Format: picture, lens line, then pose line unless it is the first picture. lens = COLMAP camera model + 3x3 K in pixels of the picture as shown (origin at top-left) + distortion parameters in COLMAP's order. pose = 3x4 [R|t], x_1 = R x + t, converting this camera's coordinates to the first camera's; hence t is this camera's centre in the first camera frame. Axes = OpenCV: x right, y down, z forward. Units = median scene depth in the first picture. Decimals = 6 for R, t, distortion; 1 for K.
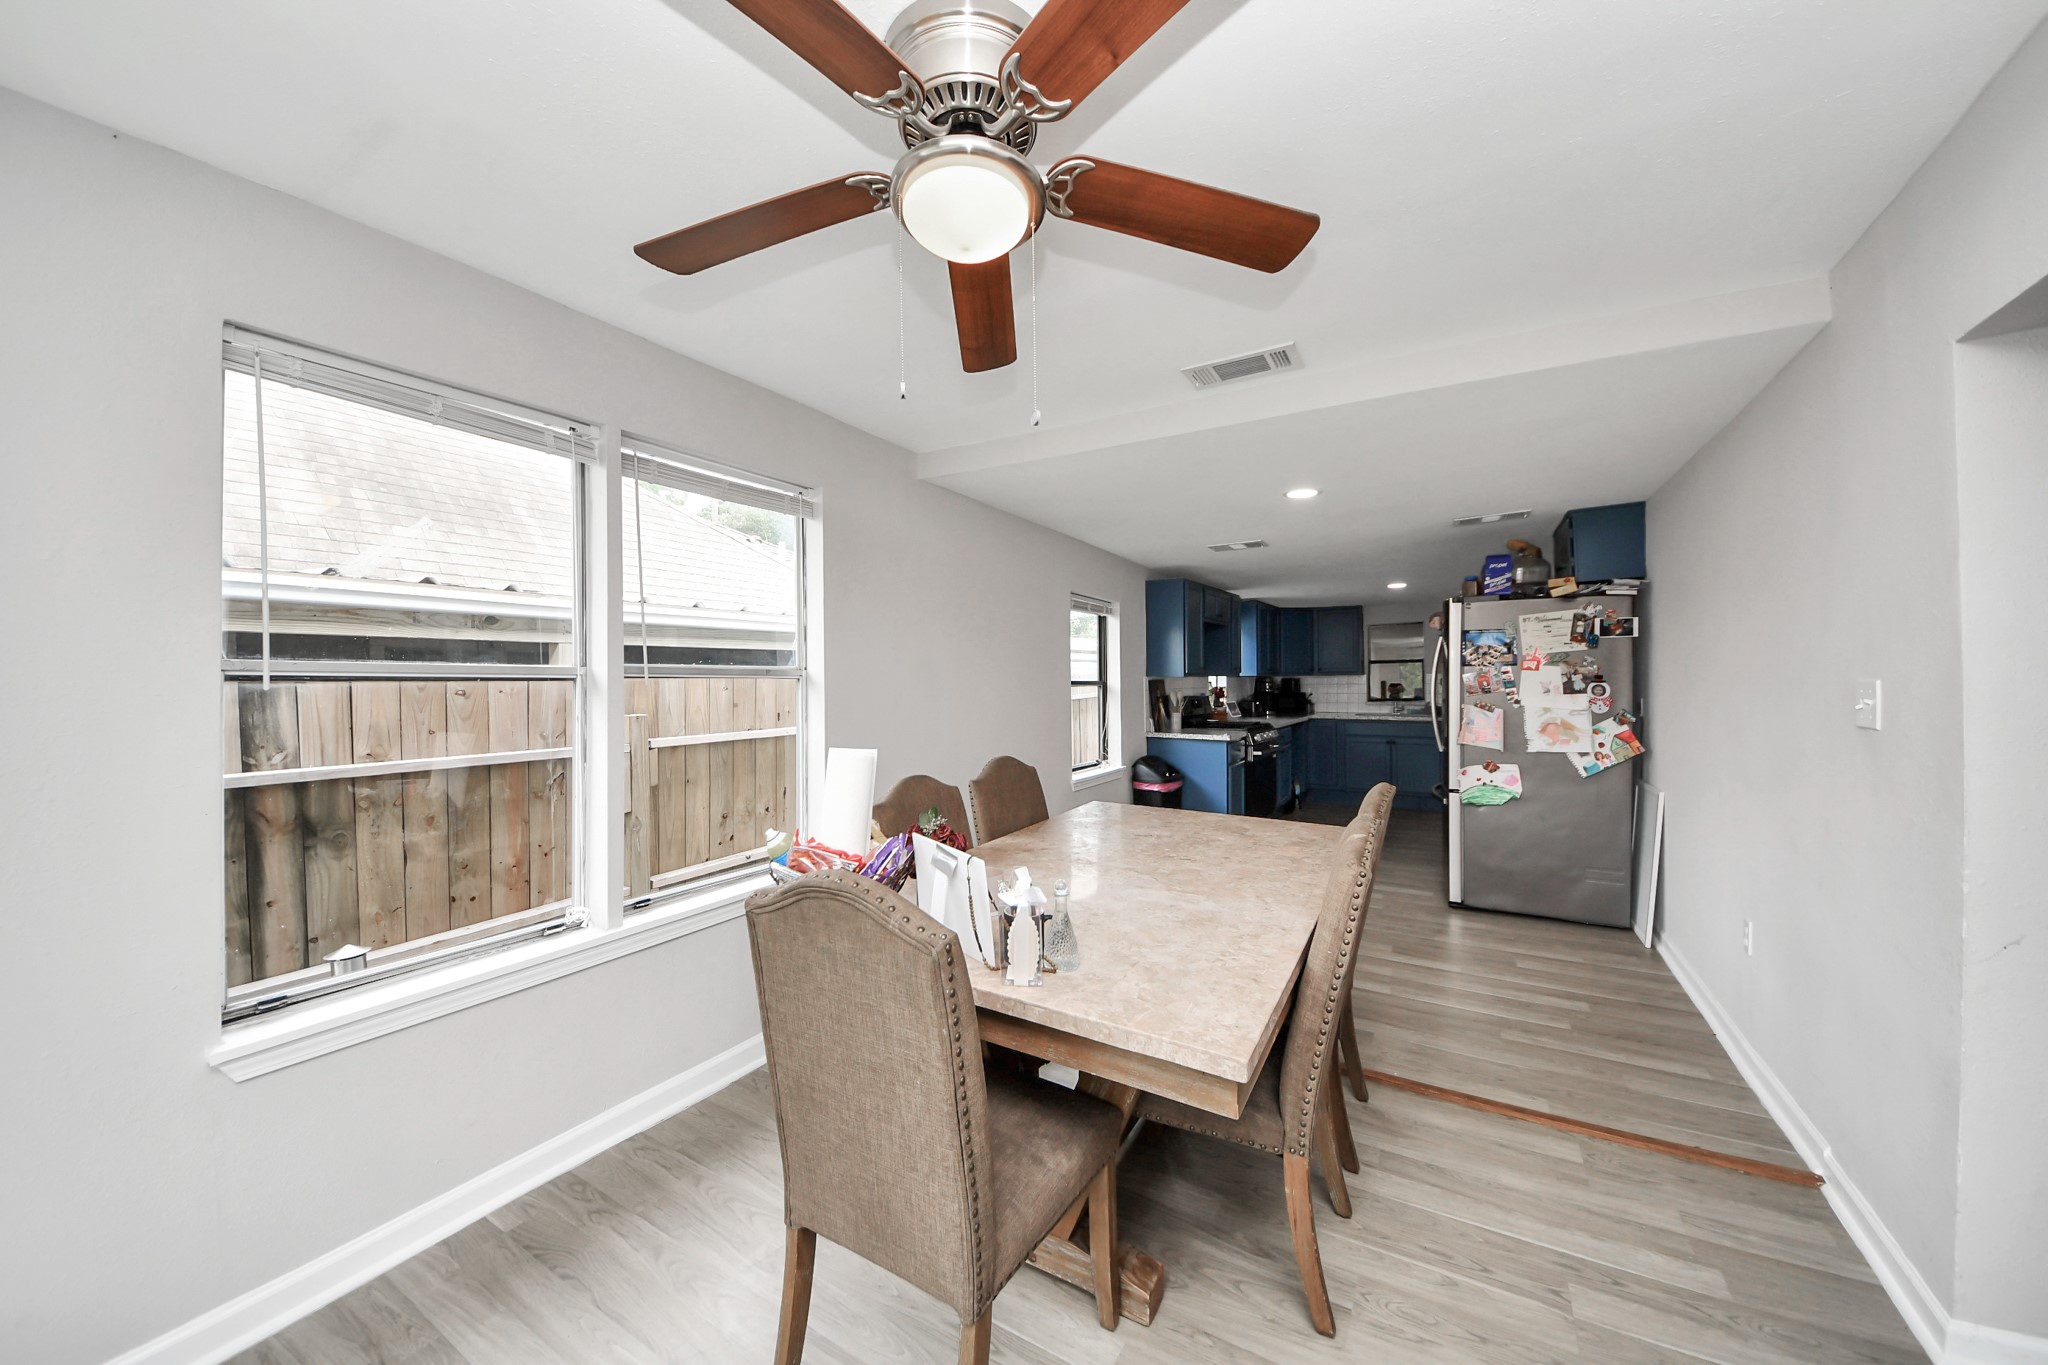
lens RADIAL K [[740.9, 0, 1022.0], [0, 740.9, 693.2], [0, 0, 1]] dist [0.020736, -0.003602]
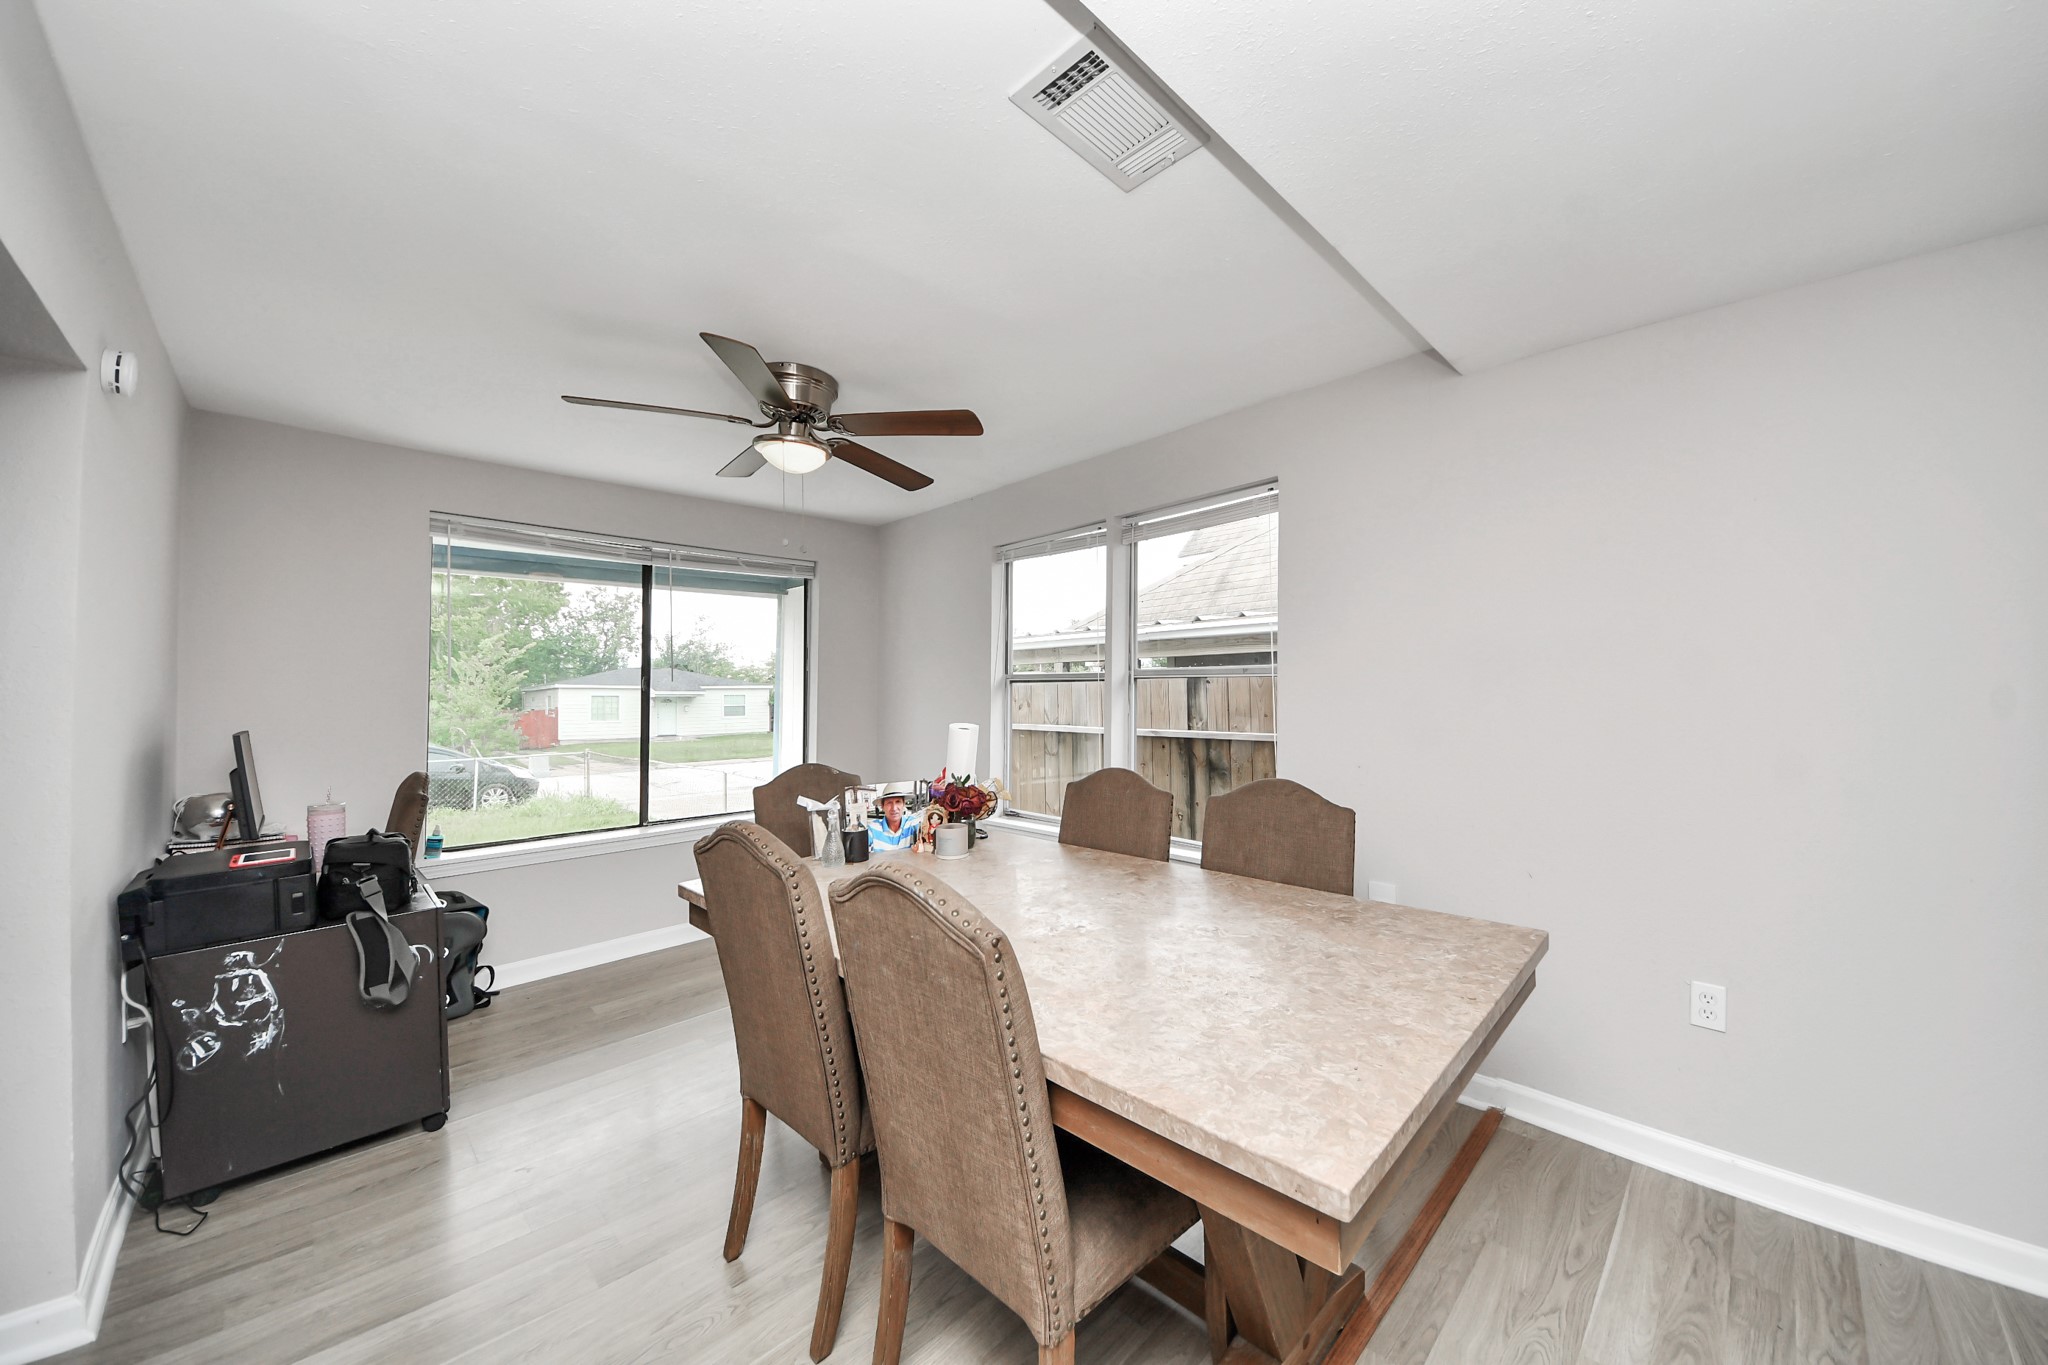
lens RADIAL K [[740.9, 0, 1027.2], [0, 740.9, 683.7], [0, 0, 1]] dist [0.020736, -0.003602]
pose [[-0.234821, -0.001160, -0.972038, 0.836611], [-0.007578, 0.999971, 0.000637, -0.009319], [0.972009, 0.007516, -0.234823, 1.012295]]
